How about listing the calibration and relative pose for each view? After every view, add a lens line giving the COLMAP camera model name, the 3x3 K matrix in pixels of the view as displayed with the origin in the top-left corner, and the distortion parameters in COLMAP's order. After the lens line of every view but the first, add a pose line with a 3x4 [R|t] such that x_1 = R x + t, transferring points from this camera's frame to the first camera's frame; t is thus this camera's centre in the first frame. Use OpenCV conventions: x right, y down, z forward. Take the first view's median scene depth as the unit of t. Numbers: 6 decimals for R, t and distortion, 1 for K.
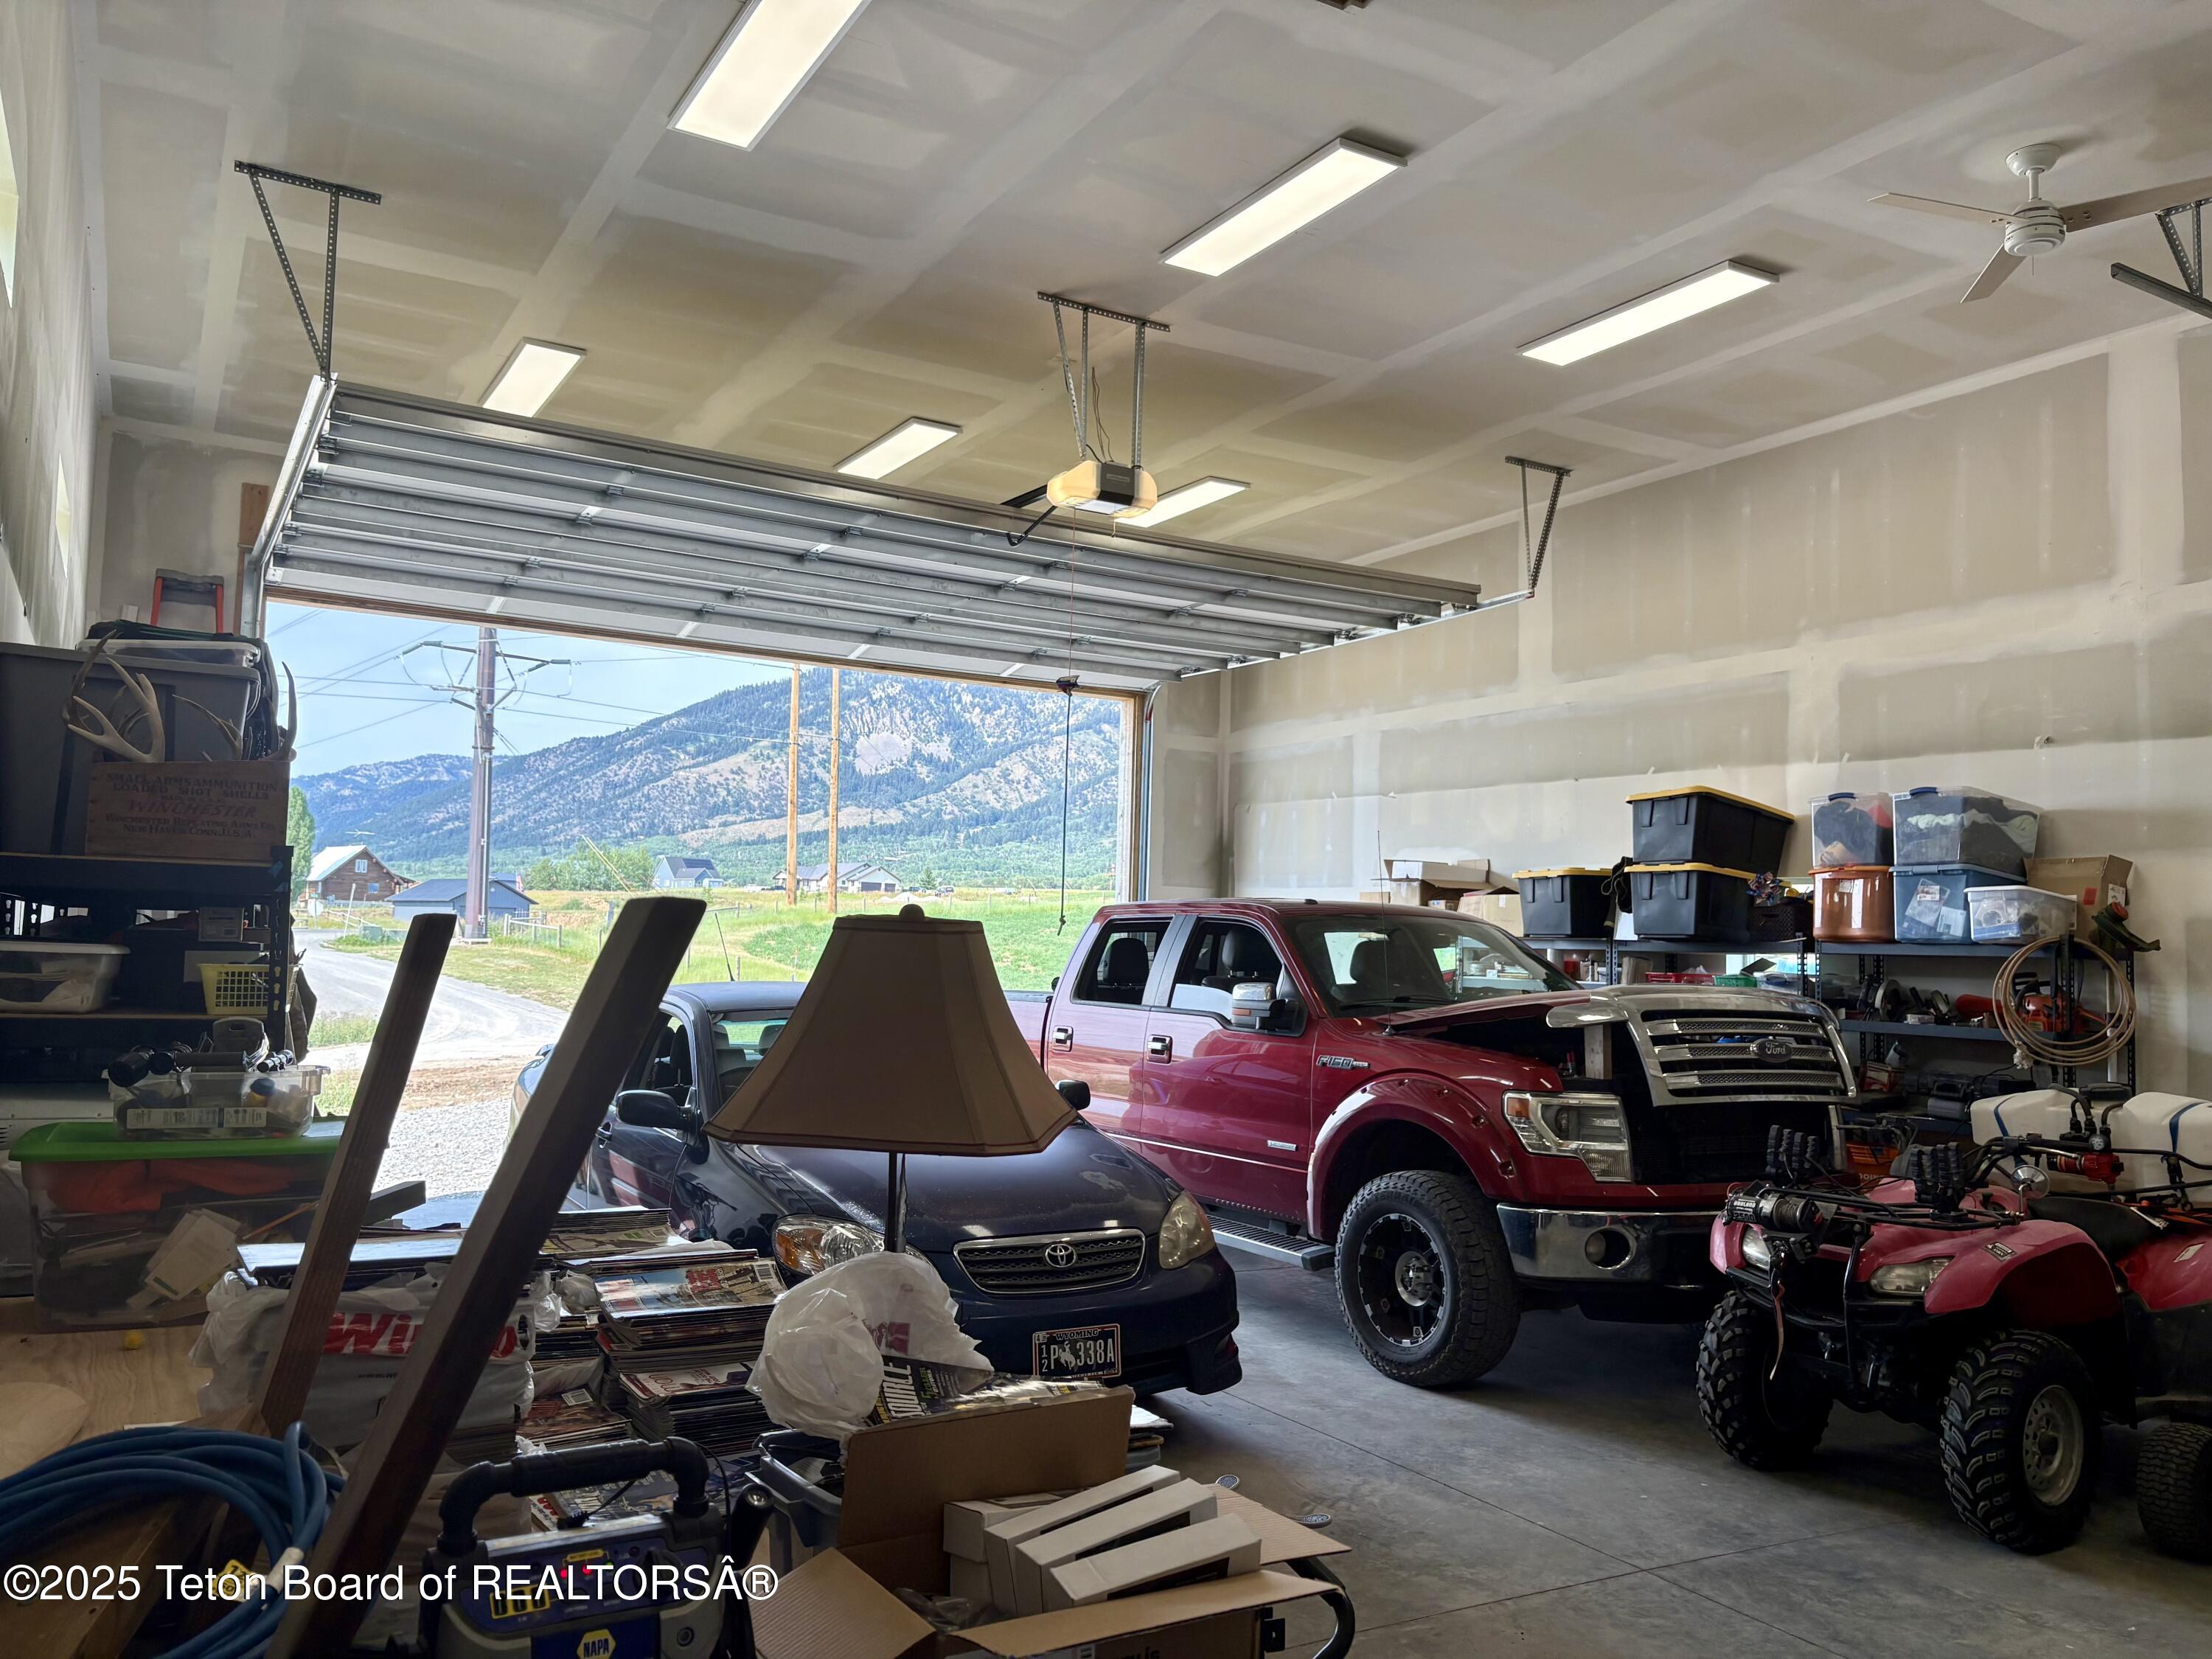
lens RADIAL K [[1687.6, 0, 1090.0], [0, 1687.6, 839.7], [0, 0, 1]] dist [0.058371, -0.084075]
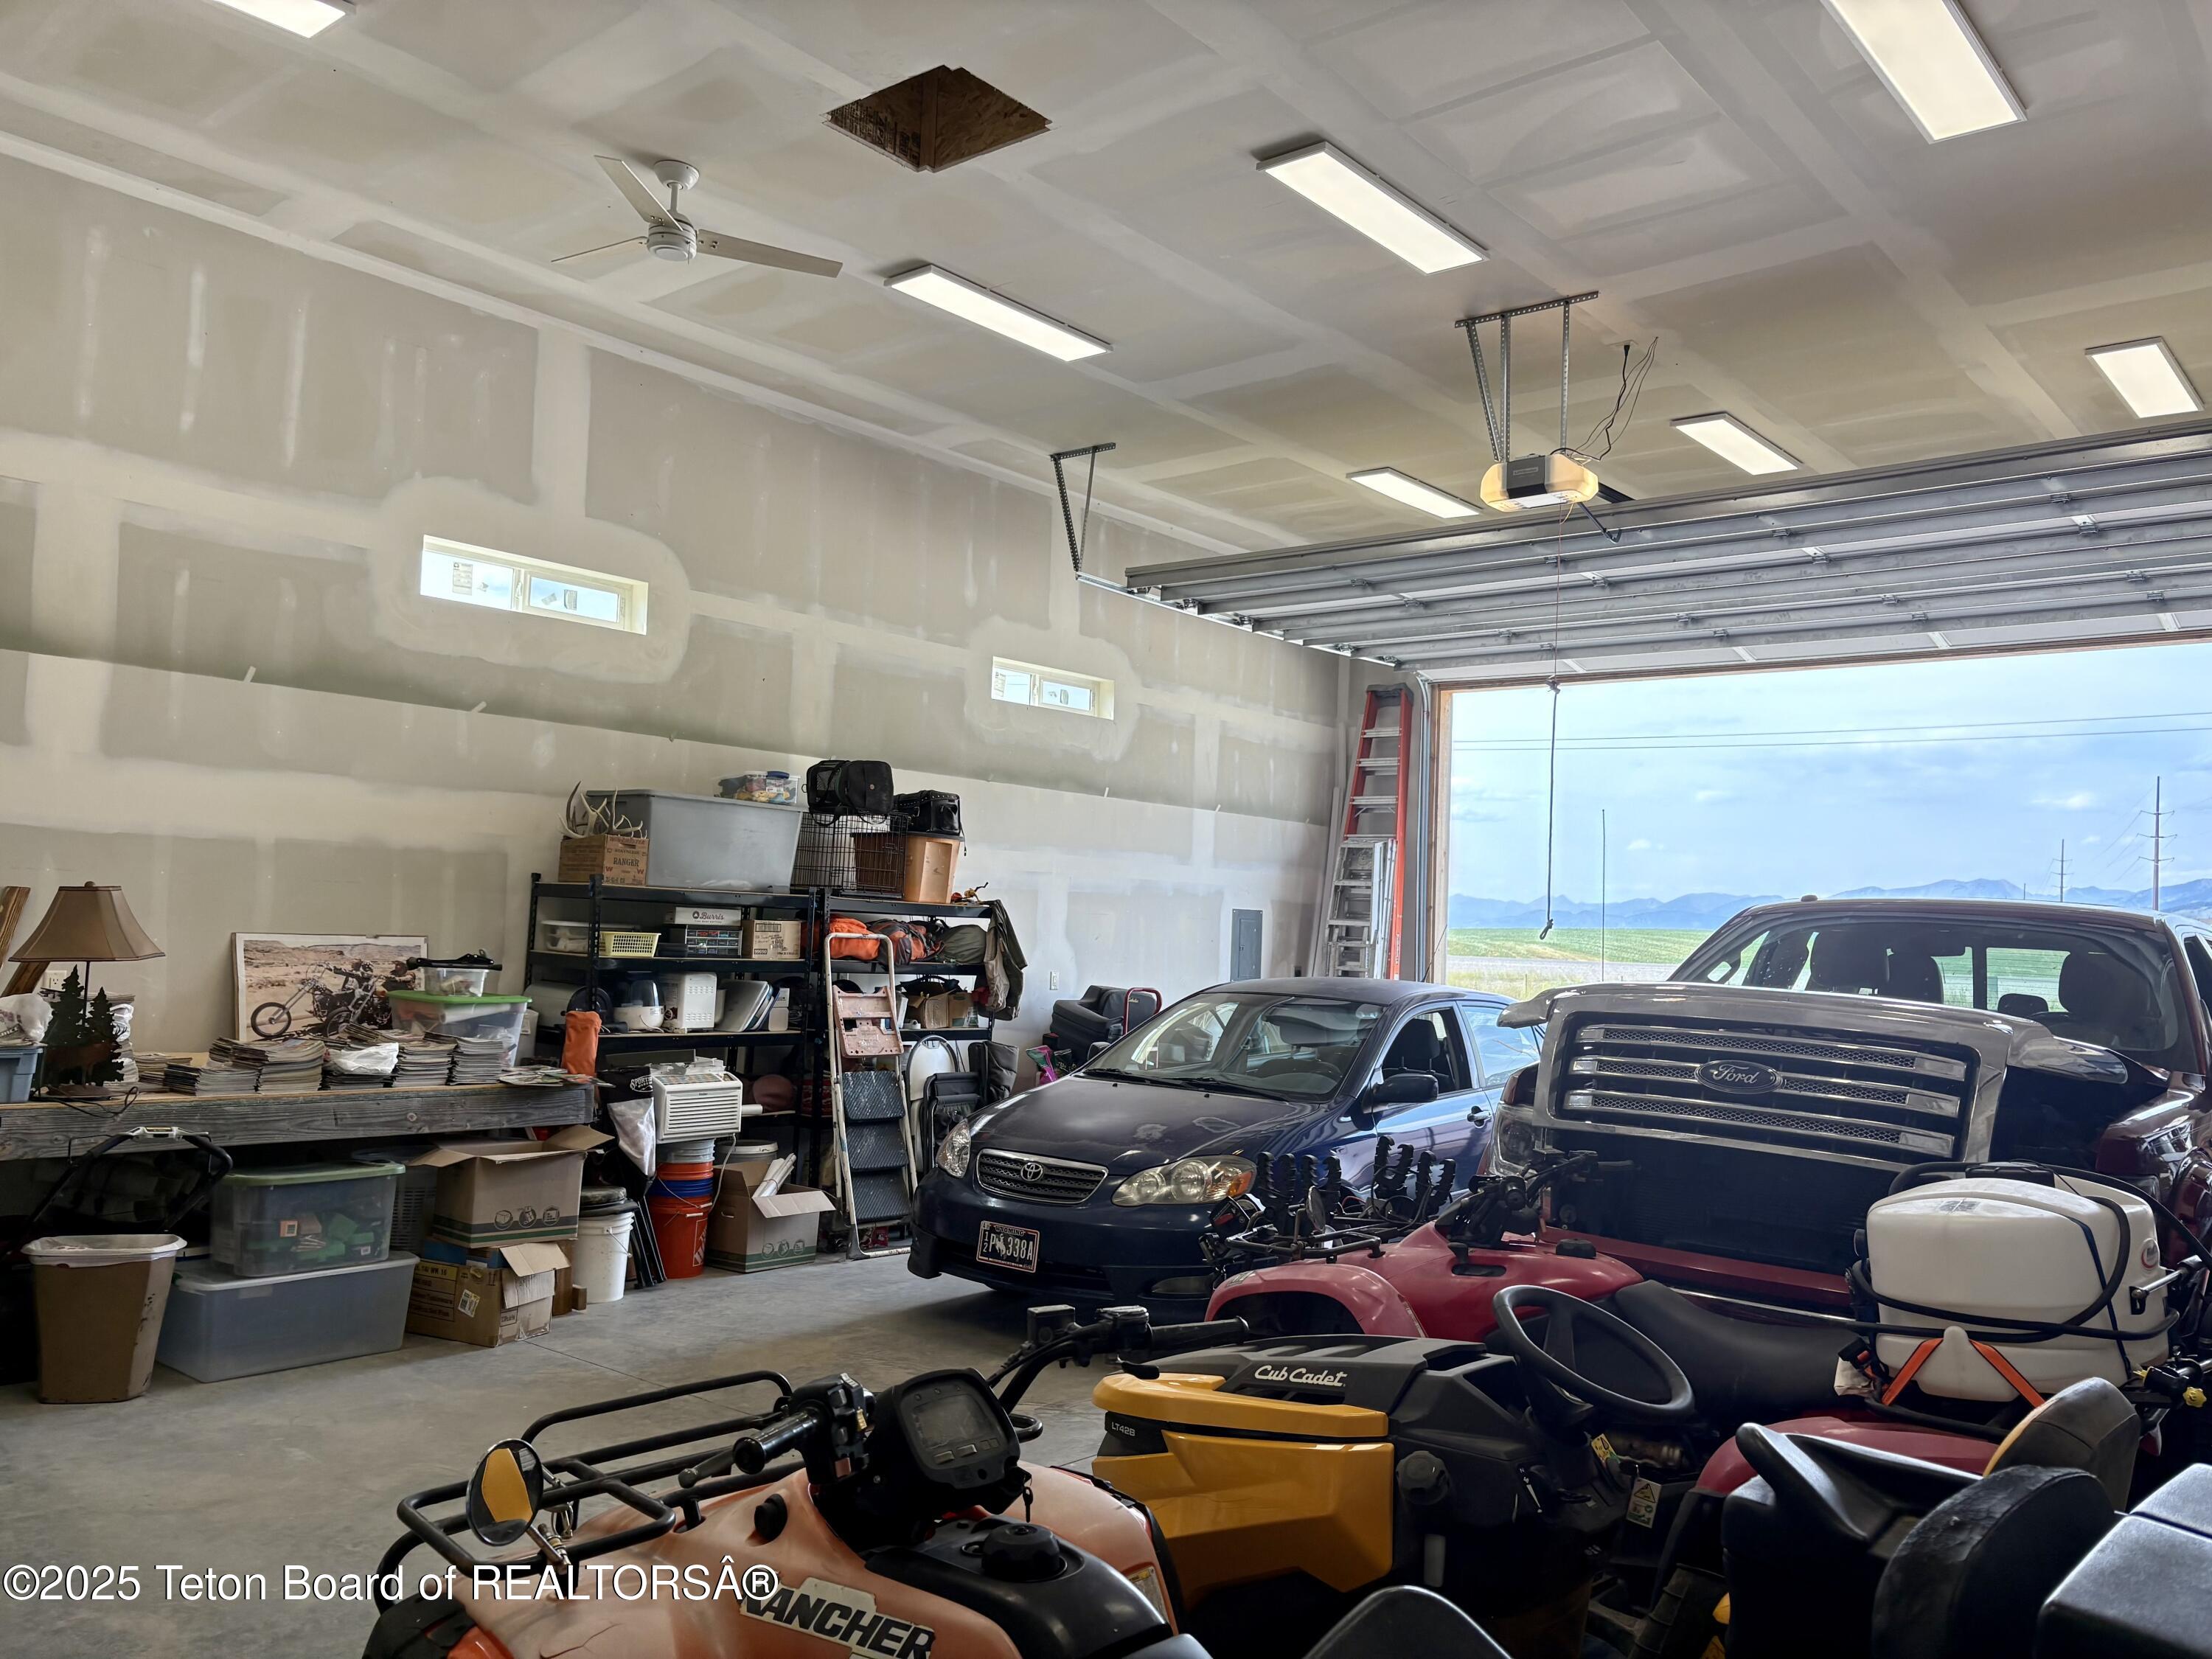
lens RADIAL K [[1688.8, 0, 1104.4], [0, 1688.8, 823.2], [0, 0, 1]] dist [0.082880, -0.103337]
pose [[0.336083, -0.073358, -0.938971, 0.722109], [0.030060, 0.997290, -0.067155, 0.041864], [0.941353, -0.005656, 0.337377, 0.368043]]
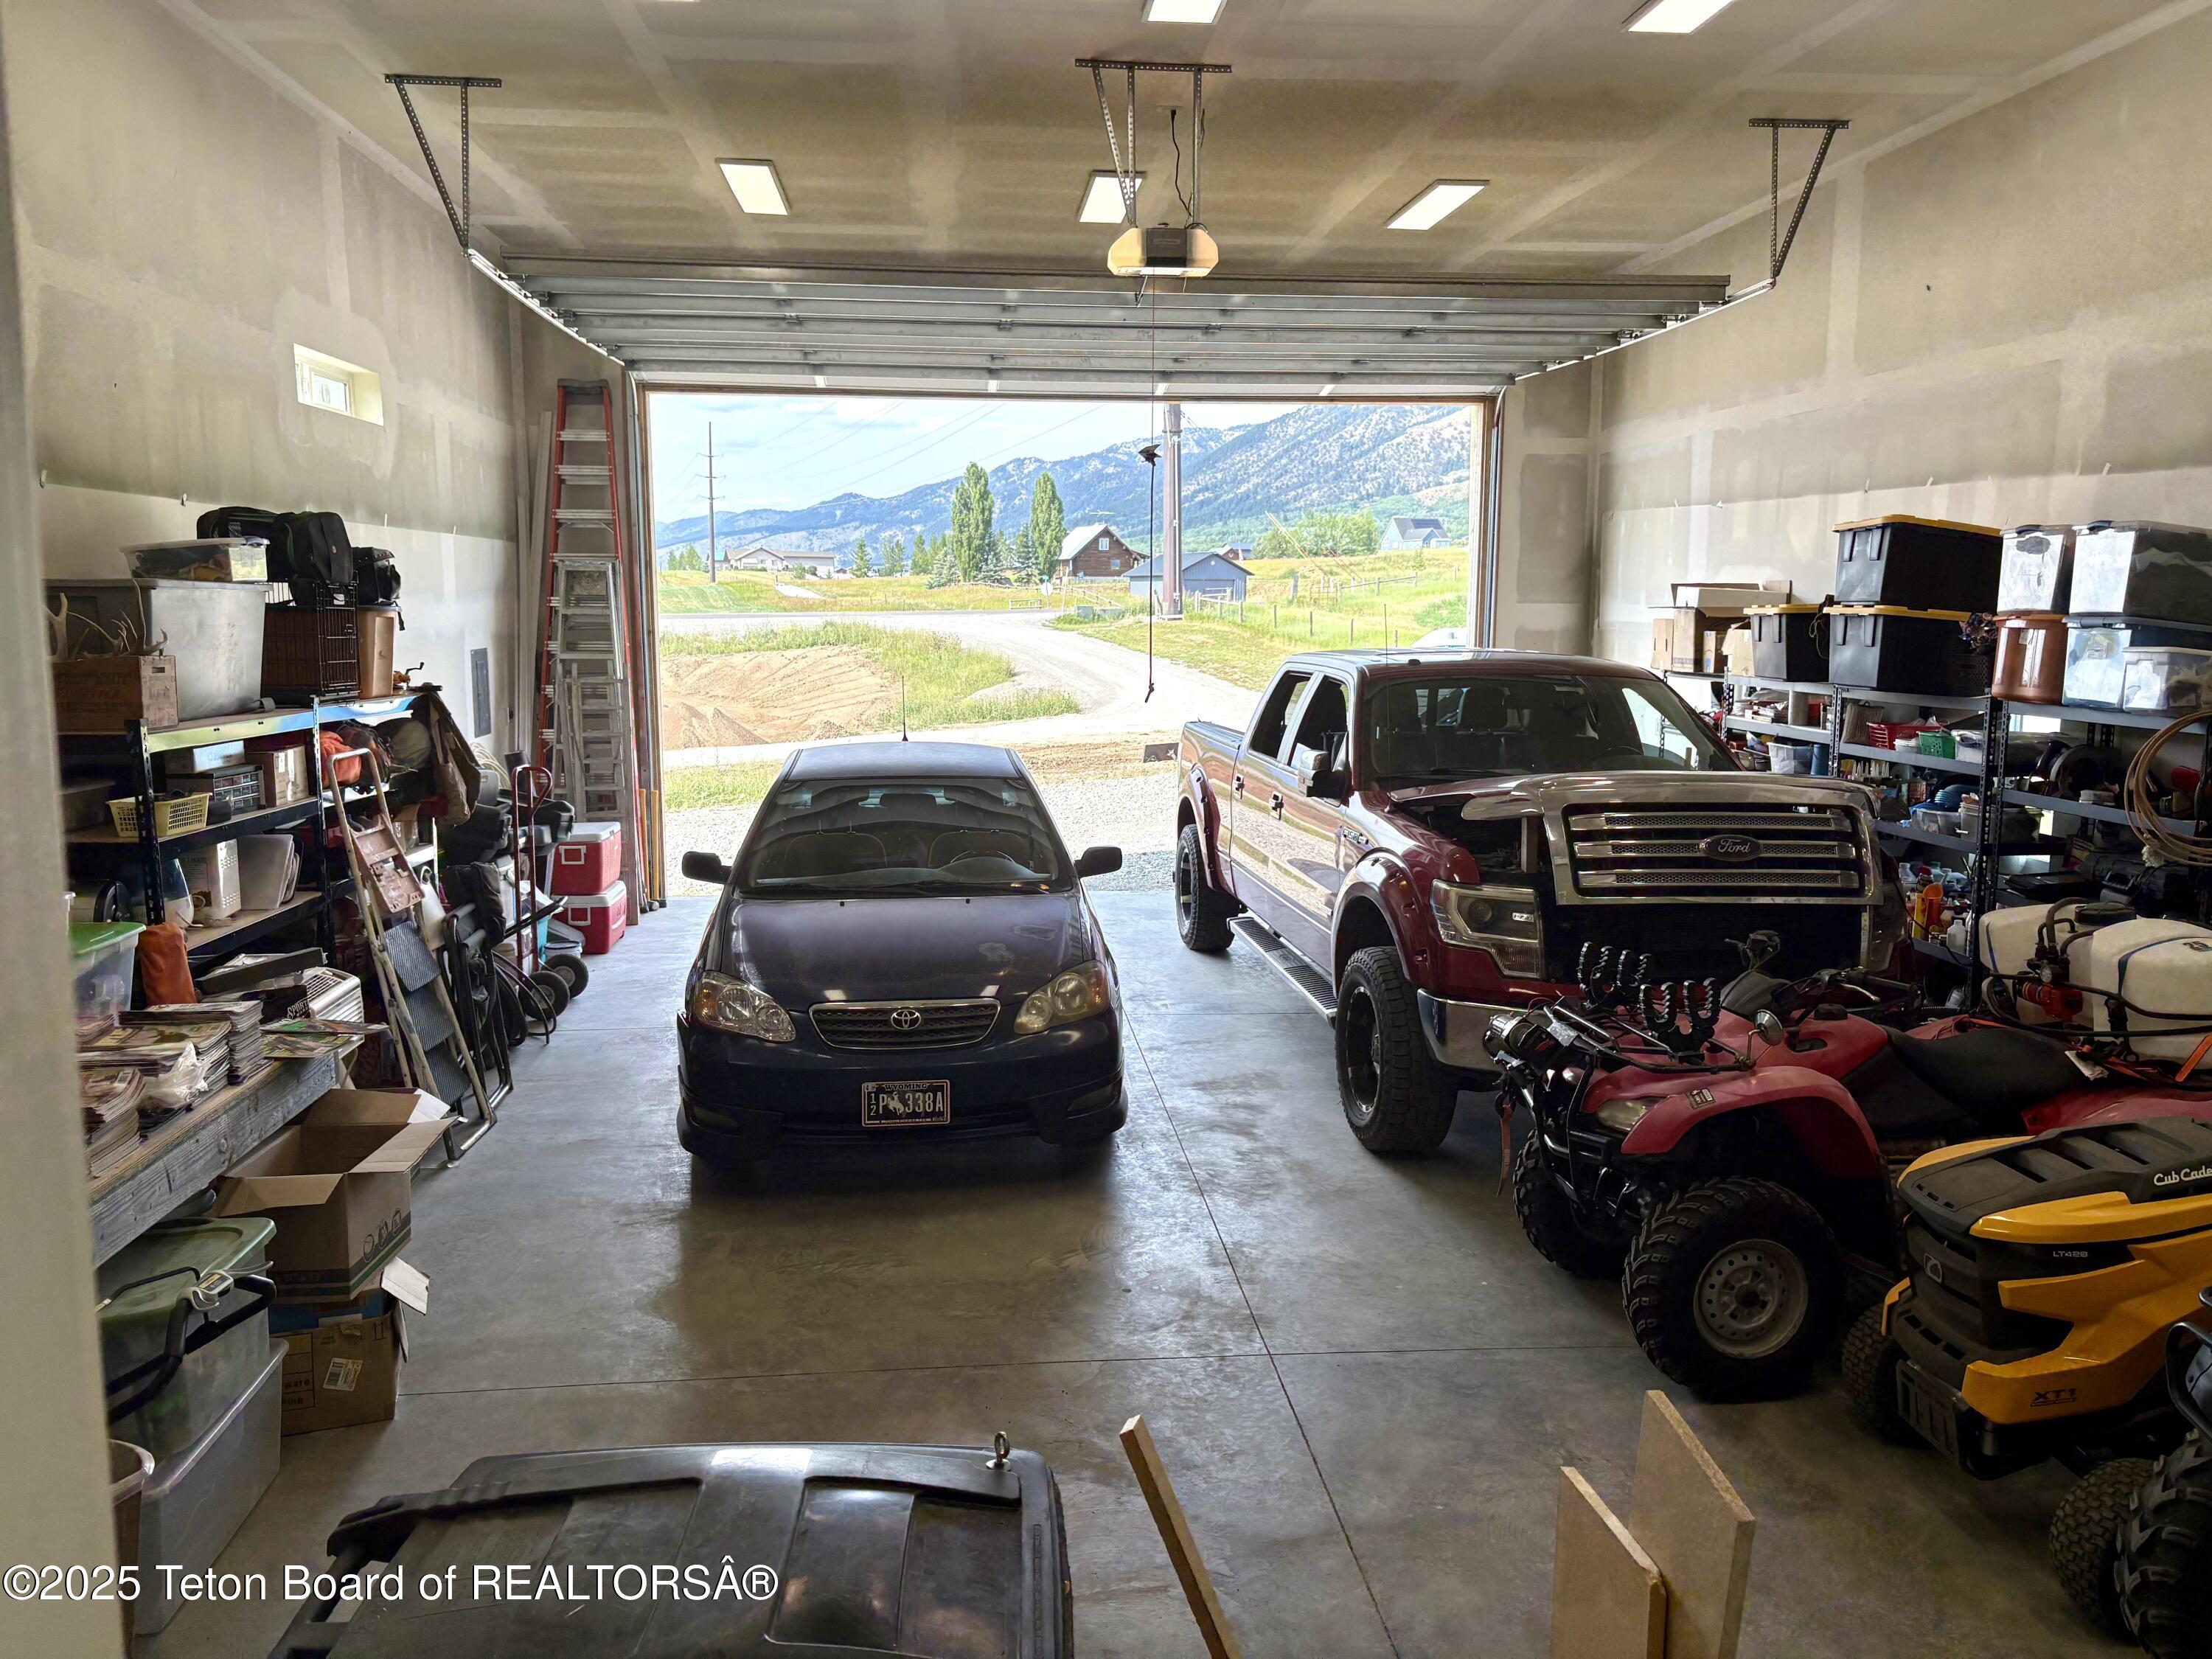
lens RADIAL K [[1688.8, 0, 1104.4], [0, 1688.8, 823.2], [0, 0, 1]] dist [0.082880, -0.103337]
pose [[0.908012, 0.030037, -0.417867, 0.348288], [0.050661, 0.982234, 0.180691, -0.053316], [0.415871, -0.185239, 0.890358, 0.027356]]
